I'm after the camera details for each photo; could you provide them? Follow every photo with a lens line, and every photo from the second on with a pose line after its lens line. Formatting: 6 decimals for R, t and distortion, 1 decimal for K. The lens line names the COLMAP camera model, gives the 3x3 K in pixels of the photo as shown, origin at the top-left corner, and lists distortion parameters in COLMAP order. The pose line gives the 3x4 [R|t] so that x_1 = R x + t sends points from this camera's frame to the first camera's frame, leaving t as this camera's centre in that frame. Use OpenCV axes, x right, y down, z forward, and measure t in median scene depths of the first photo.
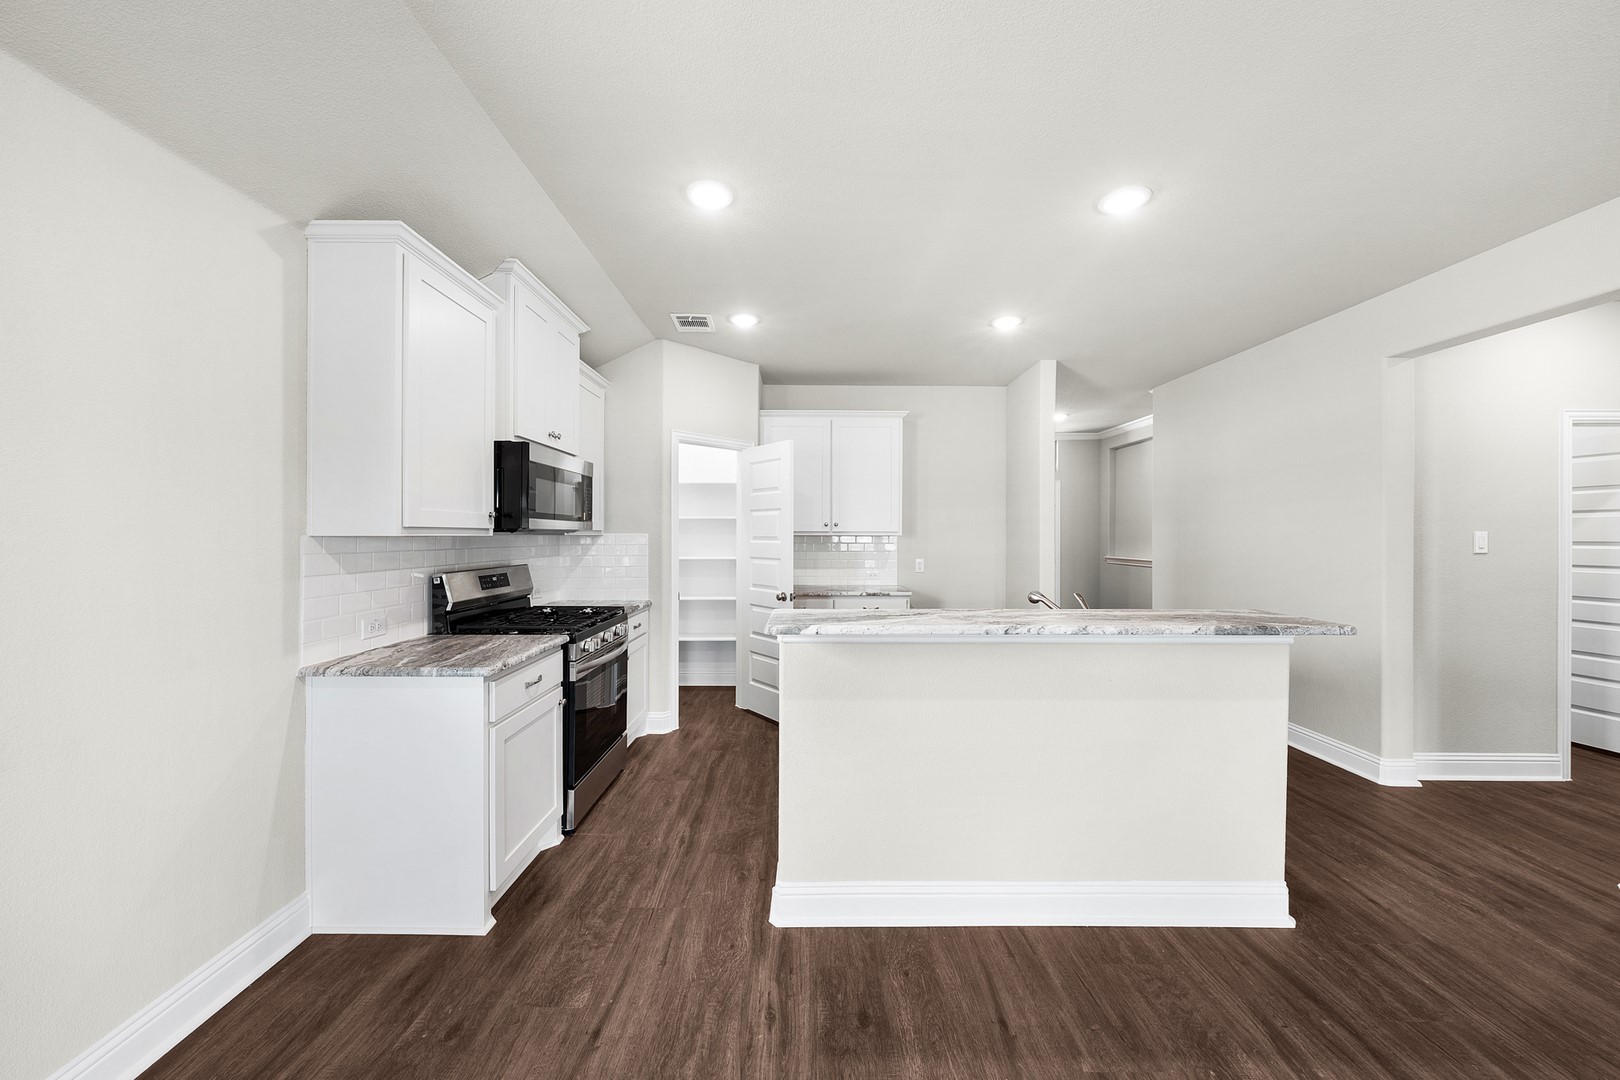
lens RADIAL K [[555.7, 0, 799.7], [0, 555.7, 539.5], [0, 0, 1]] dist [0.000567, 0.000314]
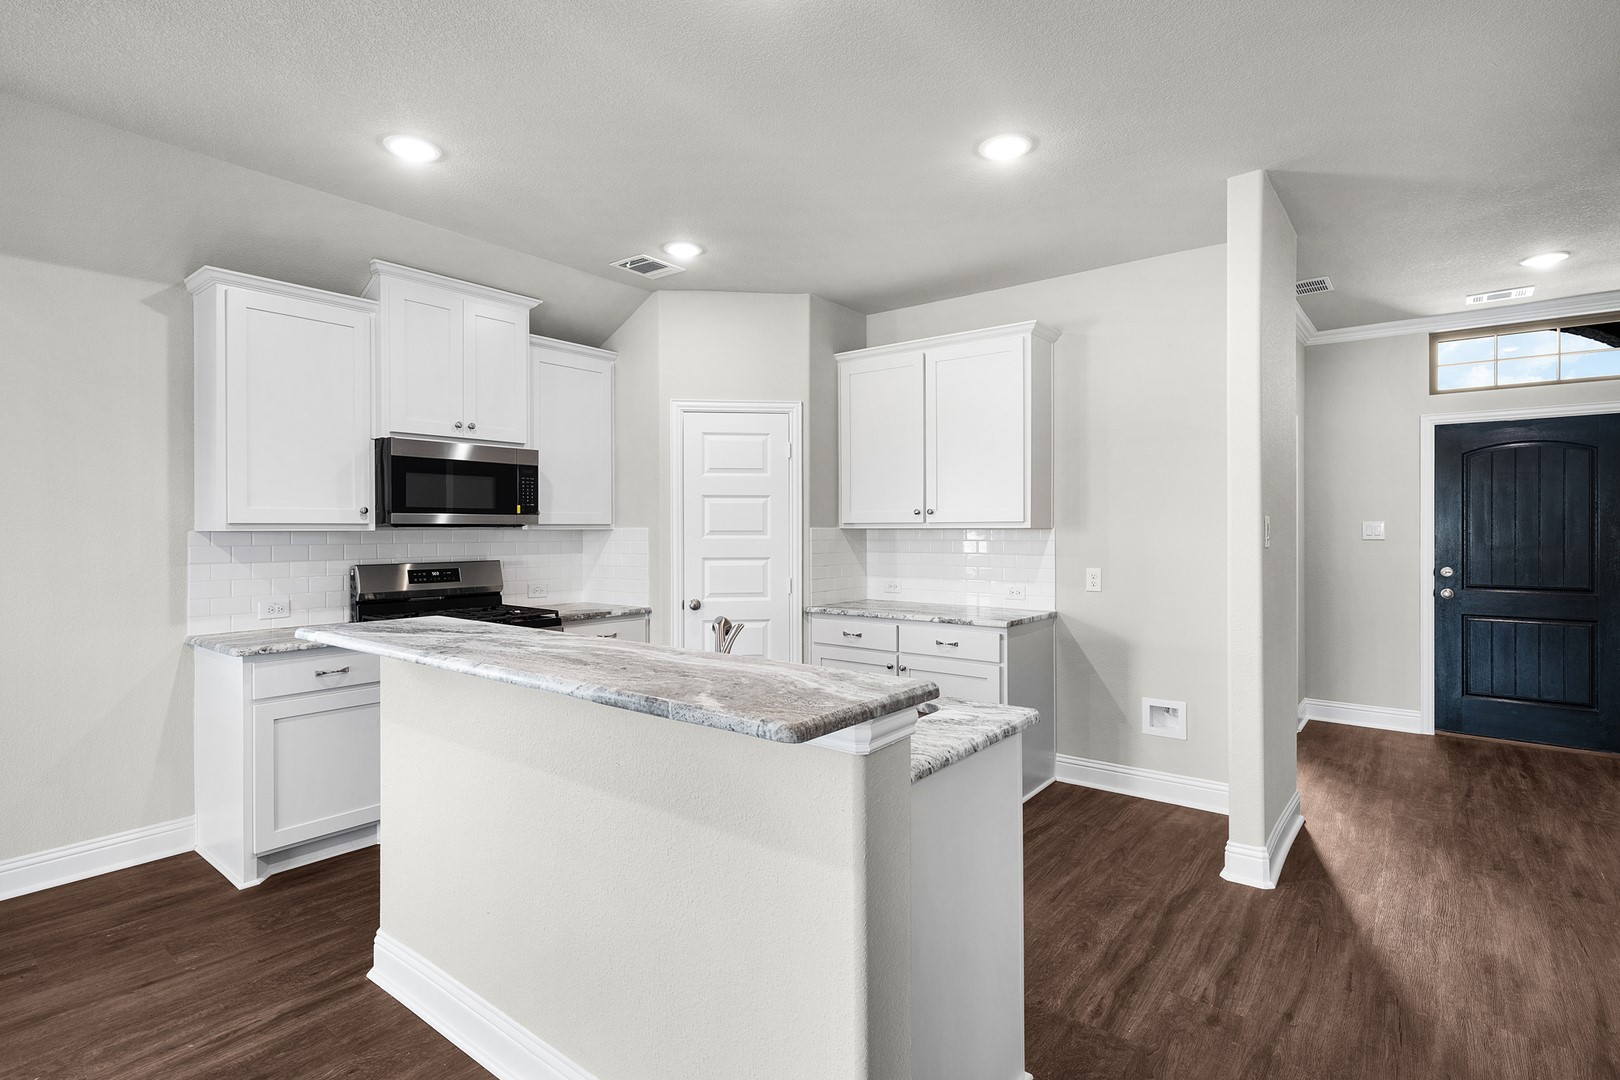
lens RADIAL K [[782.8, 0, 813.3], [0, 782.8, 536.7], [0, 0, 1]] dist [0.008563, 0.000081]
pose [[0.784396, 0.001388, -0.620259, 1.154485], [-0.000676, 0.999999, 0.001384, 0.001914], [0.620260, -0.000666, 0.784396, 0.419259]]
